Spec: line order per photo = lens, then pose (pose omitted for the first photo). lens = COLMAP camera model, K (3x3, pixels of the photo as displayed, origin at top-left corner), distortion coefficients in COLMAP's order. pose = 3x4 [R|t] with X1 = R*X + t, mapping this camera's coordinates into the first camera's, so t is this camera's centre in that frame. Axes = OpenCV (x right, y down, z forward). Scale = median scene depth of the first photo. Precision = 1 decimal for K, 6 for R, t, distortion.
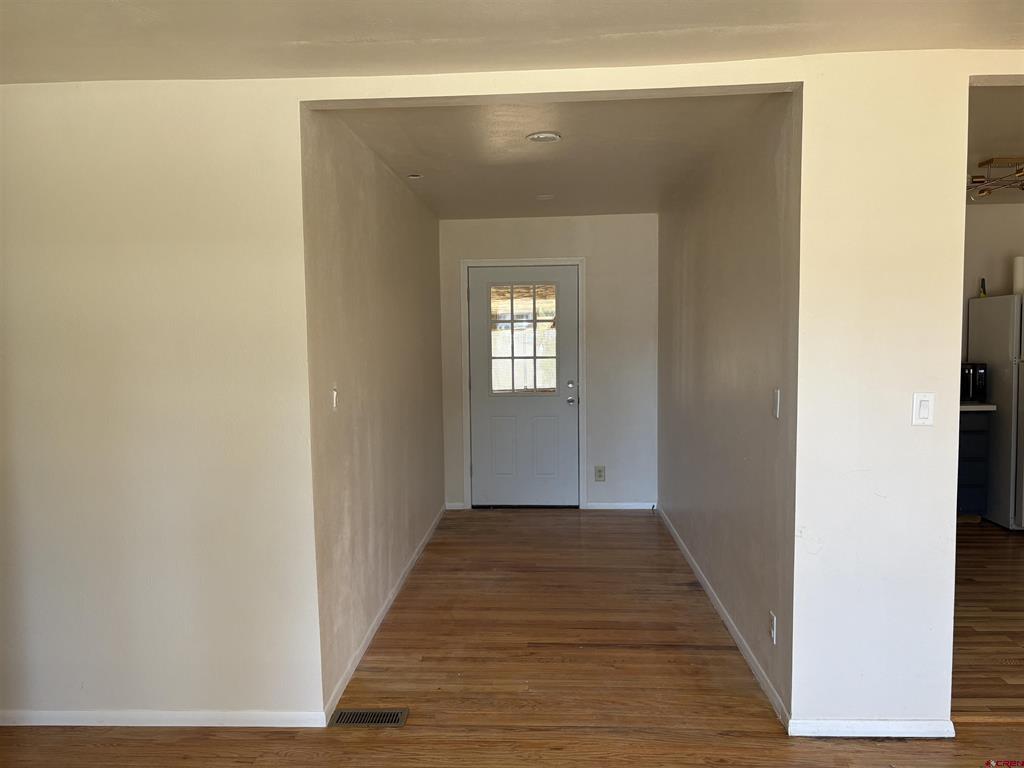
lens RADIAL K [[778.0, 0, 506.2], [0, 778.0, 392.3], [0, 0, 1]] dist [0.036374, -0.041907]
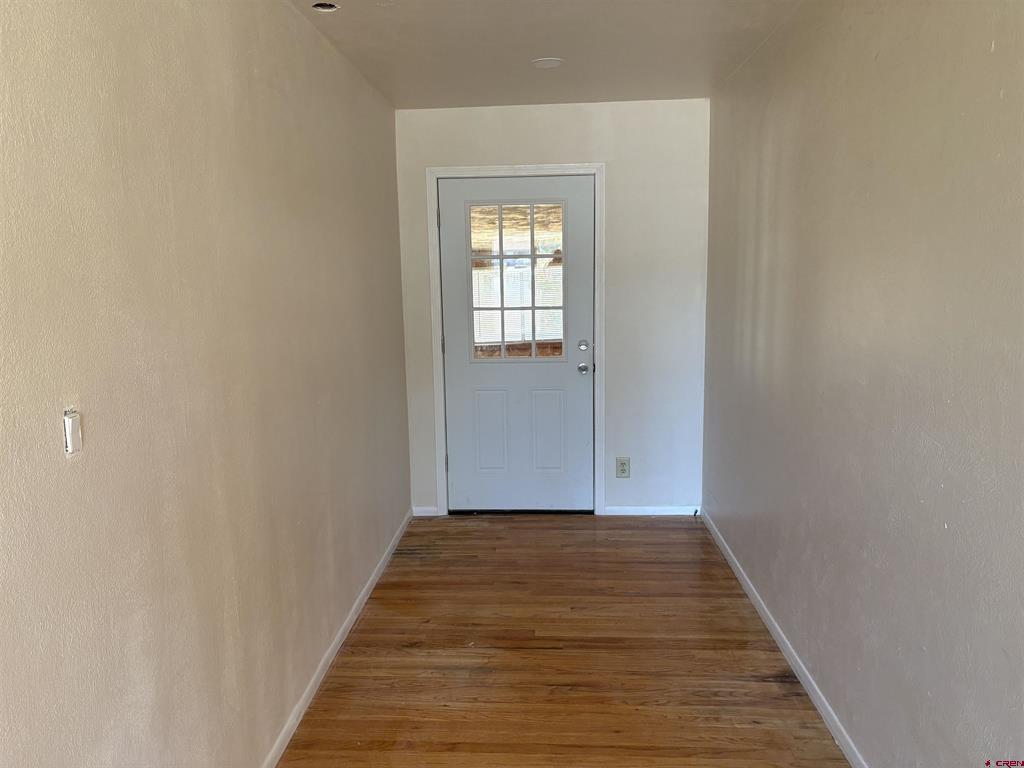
lens RADIAL K [[778.0, 0, 519.1], [0, 778.0, 390.2], [0, 0, 1]] dist [0.036374, -0.041907]
pose [[0.999869, -0.006200, 0.014960, 0.013745], [0.005032, 0.997028, 0.076877, -0.026765], [-0.015393, -0.076791, 0.996928, 0.307042]]
